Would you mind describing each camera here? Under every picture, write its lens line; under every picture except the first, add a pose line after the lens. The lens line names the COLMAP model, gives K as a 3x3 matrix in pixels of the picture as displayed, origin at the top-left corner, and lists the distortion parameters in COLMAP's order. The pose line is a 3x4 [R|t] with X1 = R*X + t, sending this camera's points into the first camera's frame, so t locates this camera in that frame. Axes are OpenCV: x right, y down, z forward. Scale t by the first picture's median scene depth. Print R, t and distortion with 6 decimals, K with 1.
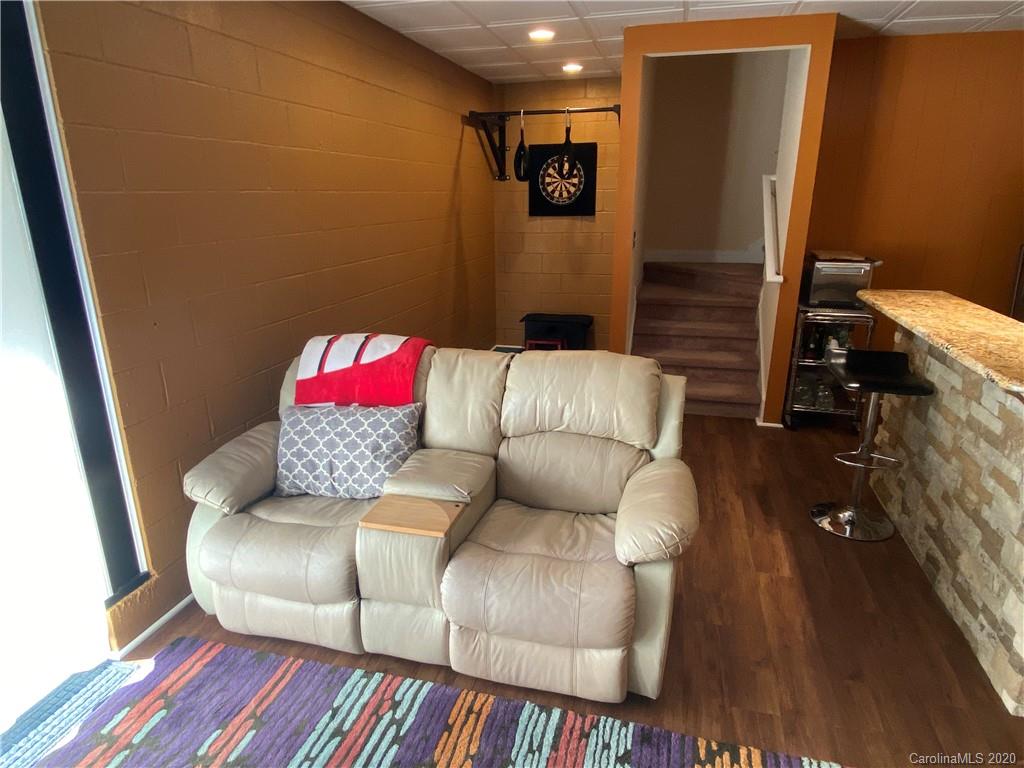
lens RADIAL K [[603.1, 0, 507.0], [0, 603.1, 391.6], [0, 0, 1]] dist [0.010319, -0.014740]
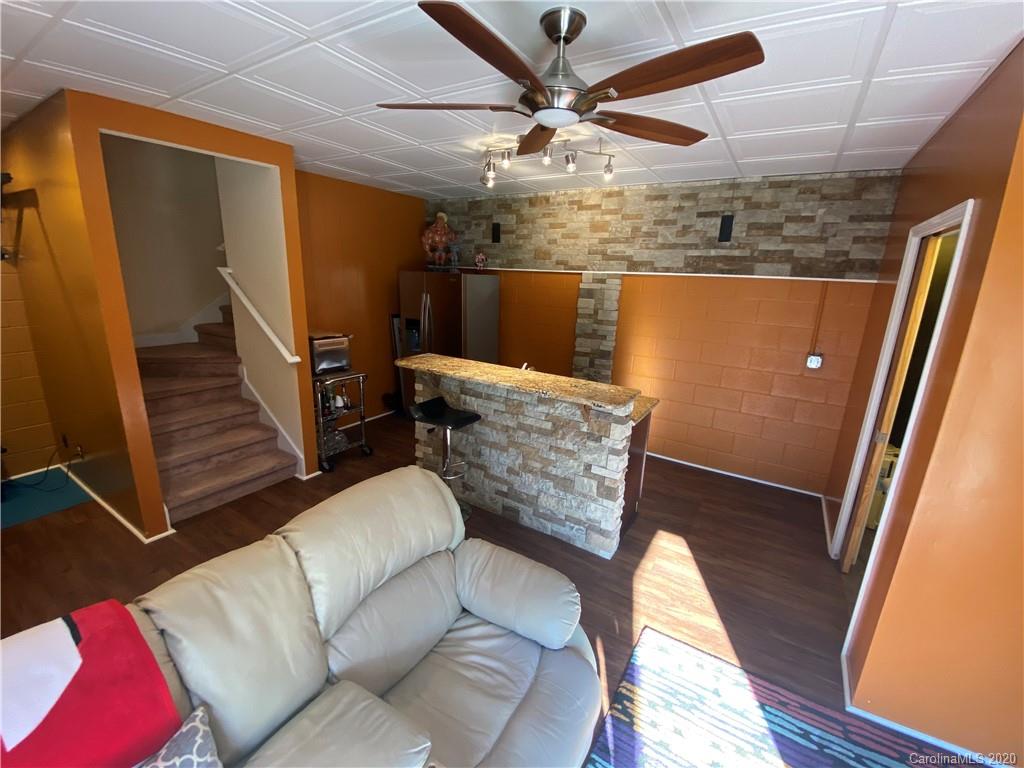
lens RADIAL K [[428.3, 0, 506.3], [0, 428.3, 394.5], [0, 0, 1]] dist [-0.013493, -0.006063]
pose [[0.295155, -0.245909, 0.923262, -0.334676], [0.264992, 0.949471, 0.168176, -0.234586], [-0.917967, 0.195019, 0.345405, 0.536198]]
